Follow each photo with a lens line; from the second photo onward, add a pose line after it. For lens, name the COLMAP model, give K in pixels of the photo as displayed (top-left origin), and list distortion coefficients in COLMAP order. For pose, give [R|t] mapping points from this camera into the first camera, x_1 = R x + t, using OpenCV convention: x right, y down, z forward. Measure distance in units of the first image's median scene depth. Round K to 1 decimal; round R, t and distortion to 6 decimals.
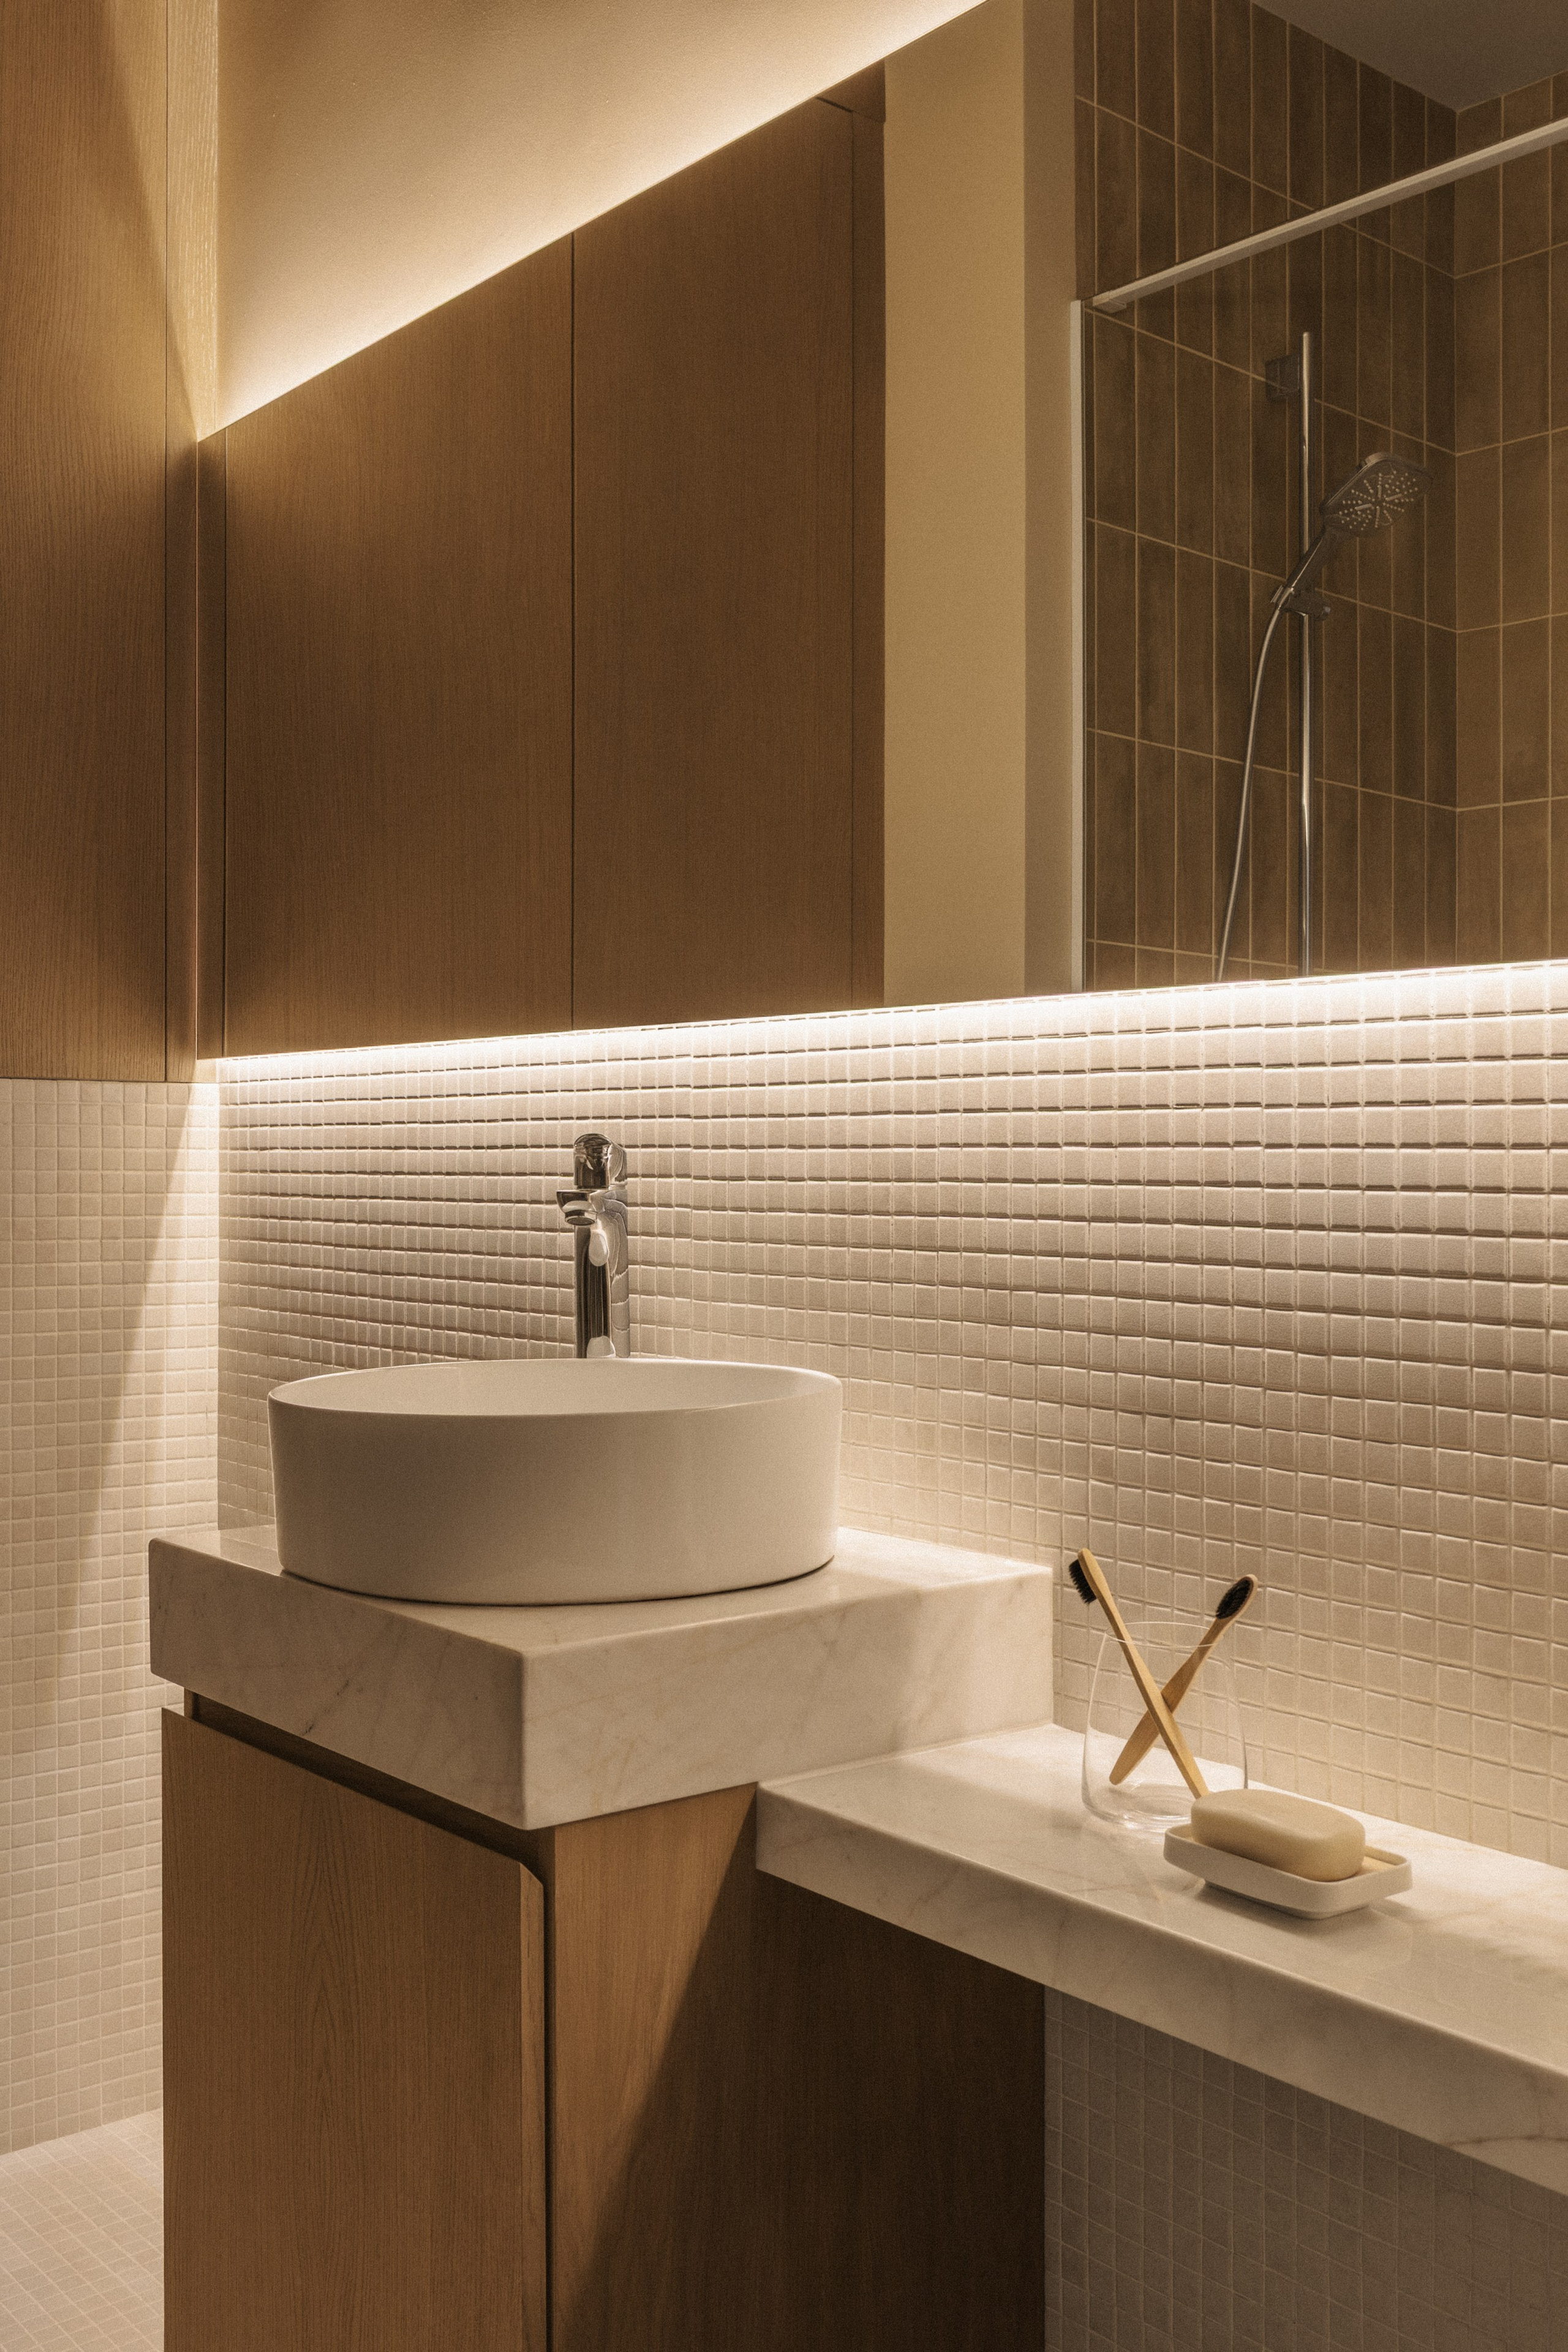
lens RADIAL K [[2197.7, 0, 786.4], [0, 2197.7, 1191.5], [0, 0, 1]] dist [-0.041269, 0.000000]
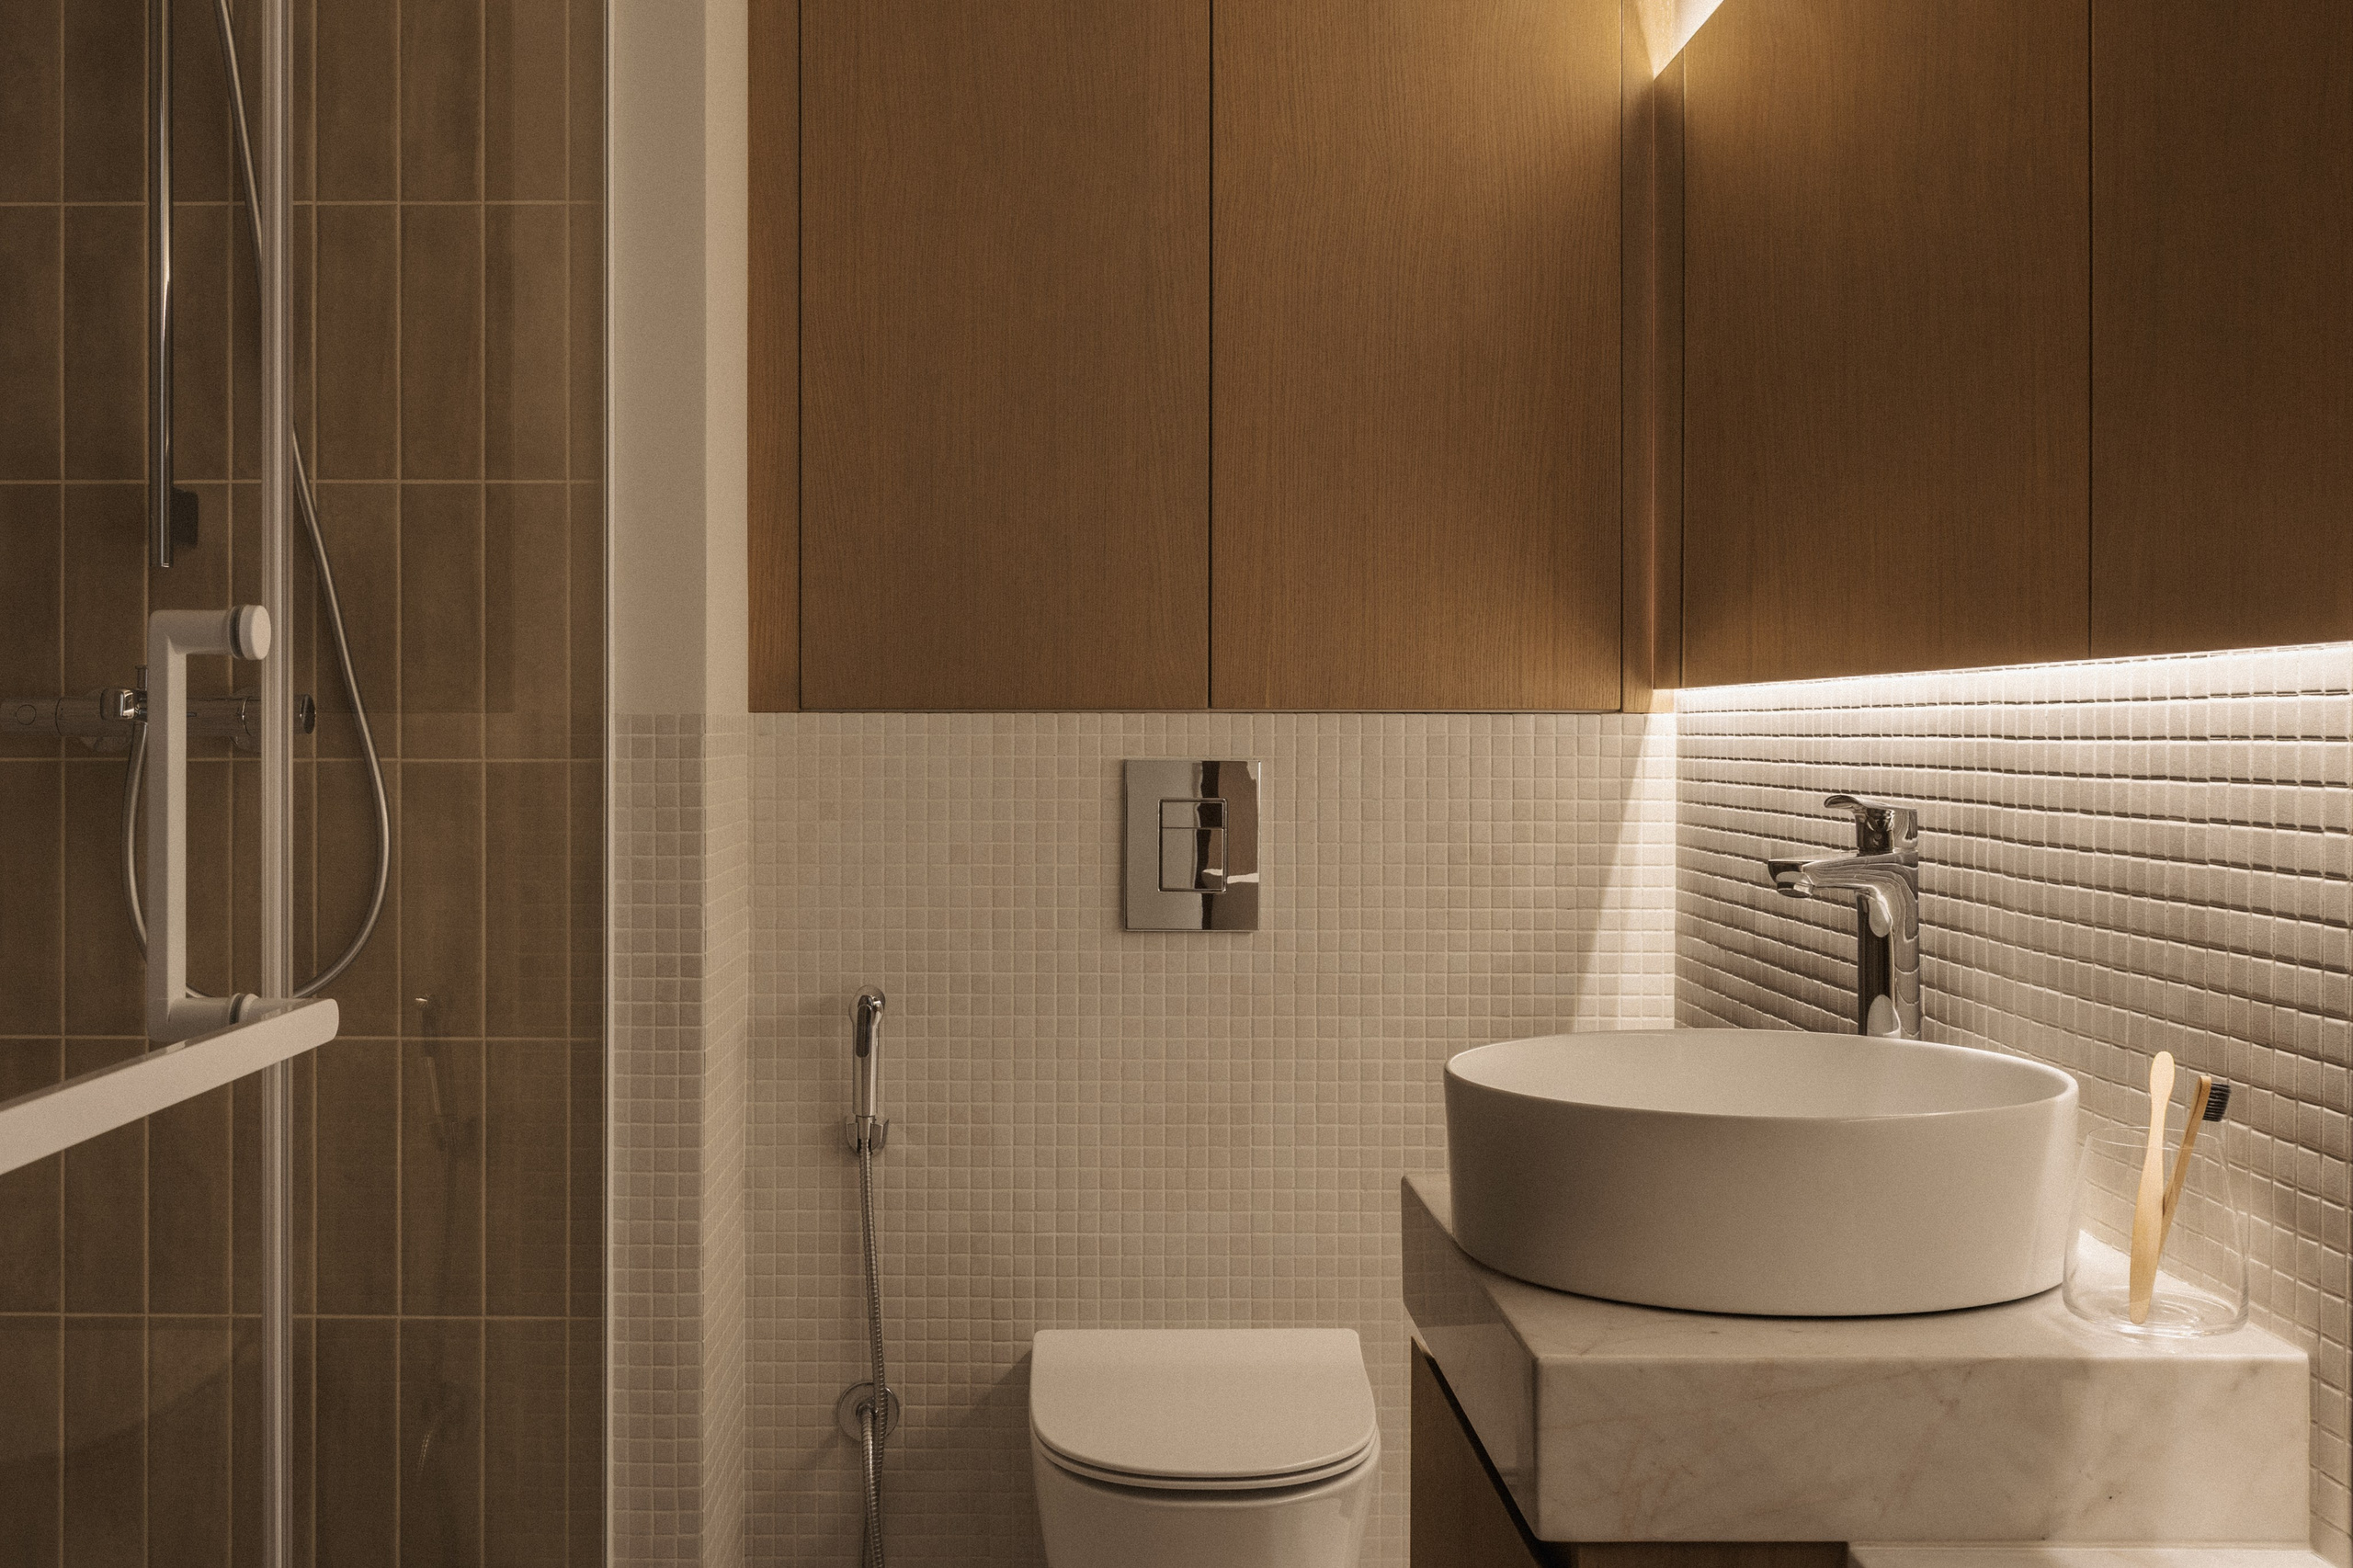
lens RADIAL K [[2166.8, 0, 1171.3], [0, 2166.8, 759.6], [0, 0, 1]] dist [-0.063913, 0.000000]
pose [[0.758363, 0.008184, -0.651781, 0.222907], [-0.004223, 0.999962, 0.007642, -0.036434], [0.651819, -0.003044, 0.758368, 0.103660]]
